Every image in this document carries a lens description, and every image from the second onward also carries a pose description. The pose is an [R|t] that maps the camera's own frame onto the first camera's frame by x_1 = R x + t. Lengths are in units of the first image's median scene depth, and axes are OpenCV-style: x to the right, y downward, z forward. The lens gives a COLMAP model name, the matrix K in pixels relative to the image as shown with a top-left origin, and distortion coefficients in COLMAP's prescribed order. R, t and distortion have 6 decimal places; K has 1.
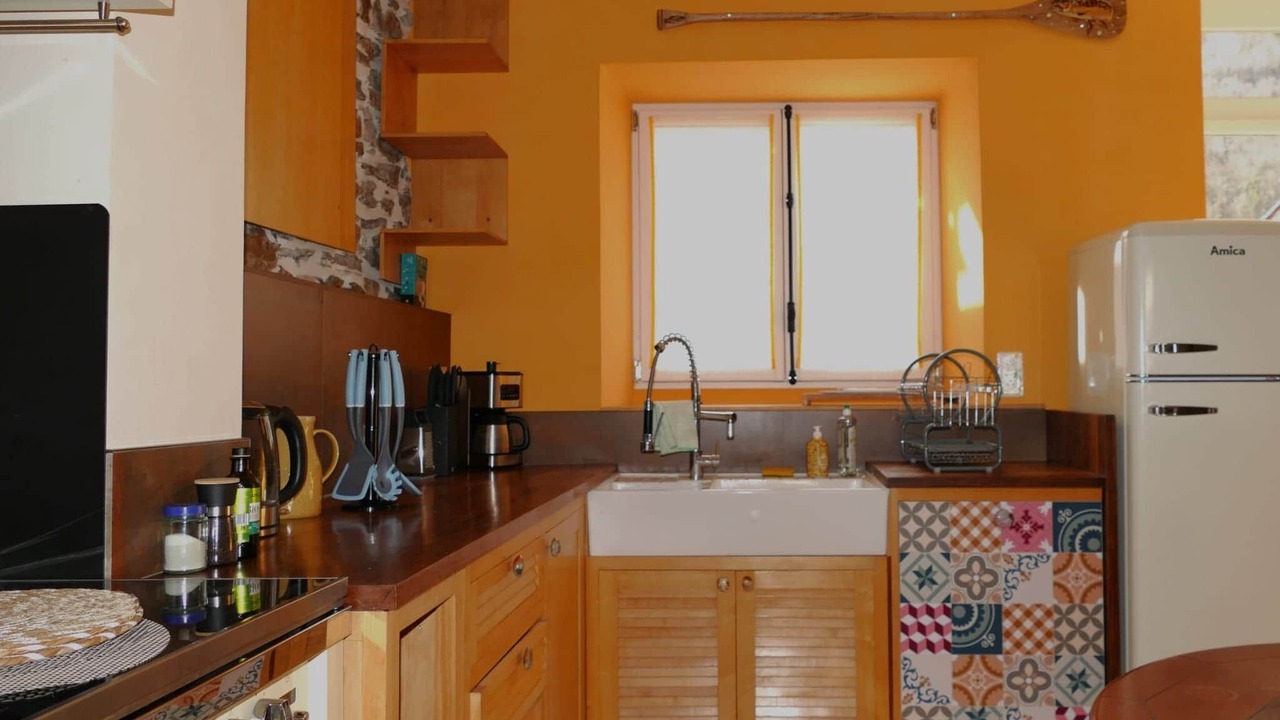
lens RADIAL K [[1028.5, 0, 685.9], [0, 1028.5, 344.4], [0, 0, 1]] dist [-0.017062, 0.020705]
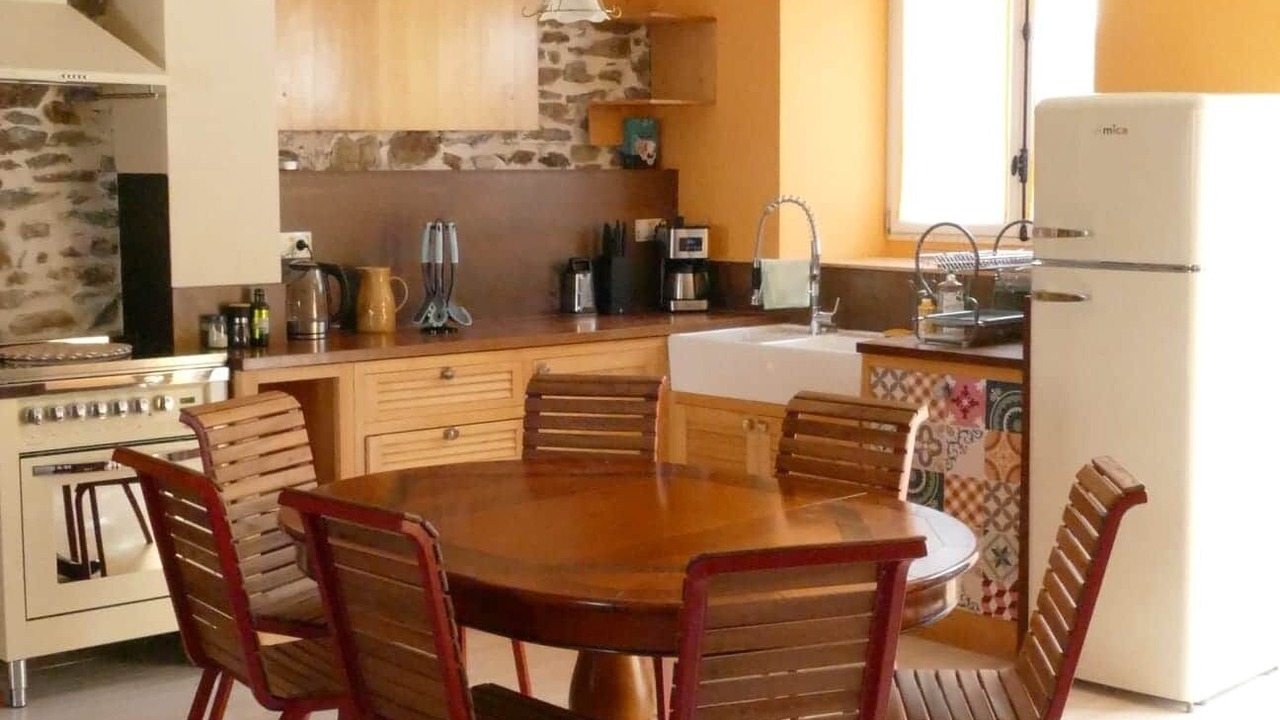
lens RADIAL K [[1799.4, 0, 625.9], [0, 1799.4, 362.4], [0, 0, 1]] dist [0.009572, 0.000000]
pose [[0.692538, 0.084101, -0.716462, 1.370461], [0.029051, 0.989124, 0.144188, -0.126908], [0.720796, -0.120670, 0.682563, -0.450321]]
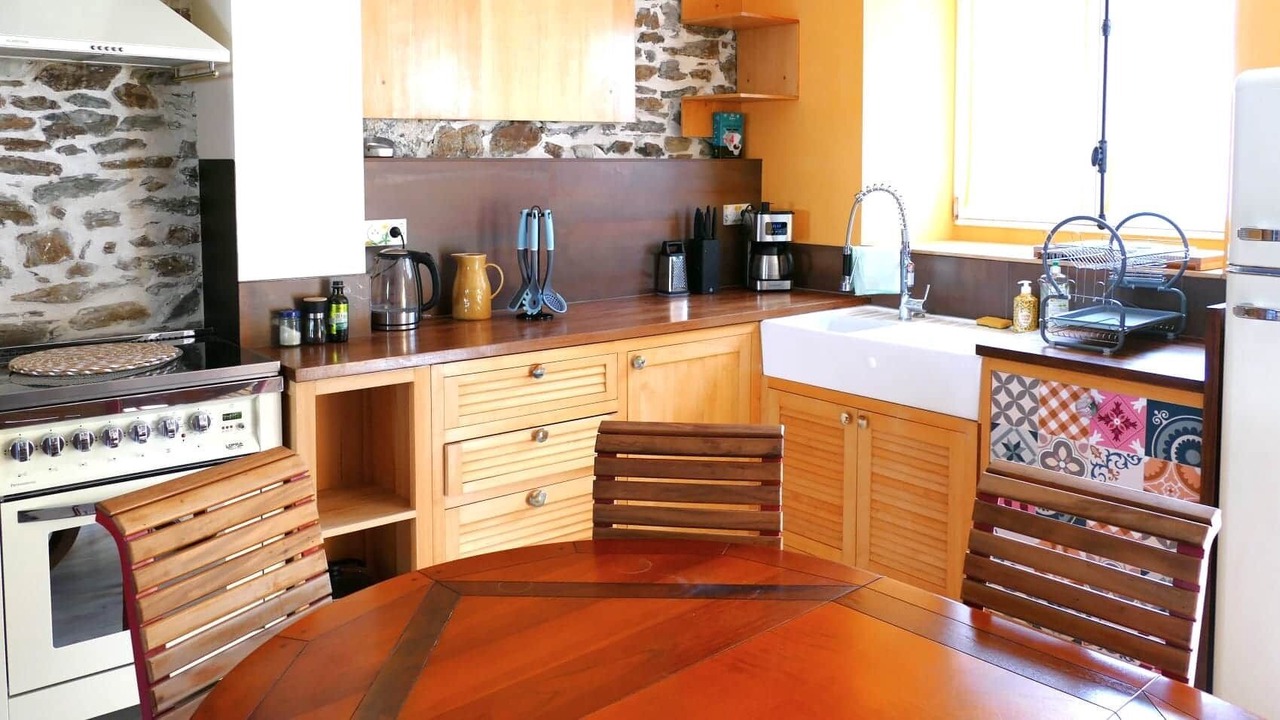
lens RADIAL K [[1028.5, 0, 658.1], [0, 1028.5, 232.3], [0, 0, 1]] dist [-0.017062, 0.020705]
pose [[0.672236, 0.058833, -0.737995, 0.711364], [0.026235, 0.994318, 0.103164, -0.087543], [0.739872, -0.088712, 0.666873, 0.126491]]
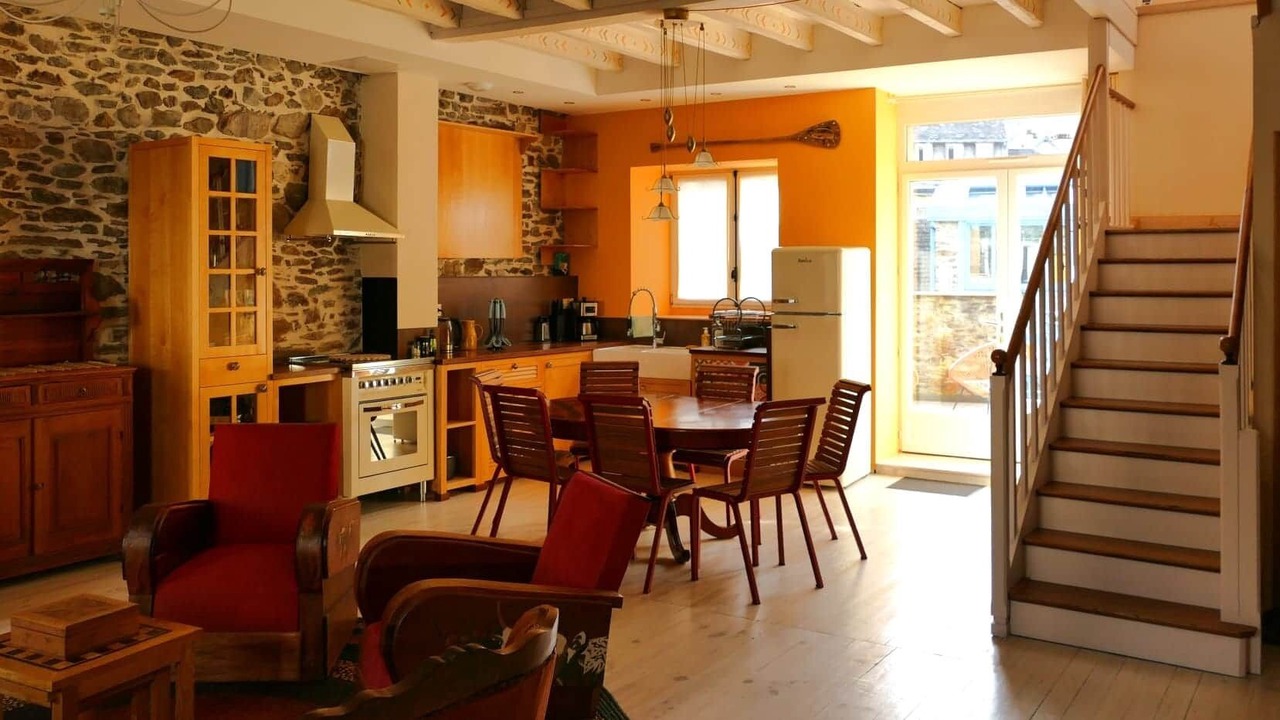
lens RADIAL K [[1060.8, 0, 640.4], [0, 1060.8, 309.3], [0, 0, 1]] dist [0.008926, -0.015806]
pose [[0.861352, 0.024695, -0.507408, 1.410439], [0.015719, 0.997044, 0.075208, -0.166196], [0.507766, -0.072757, 0.858417, -1.287986]]
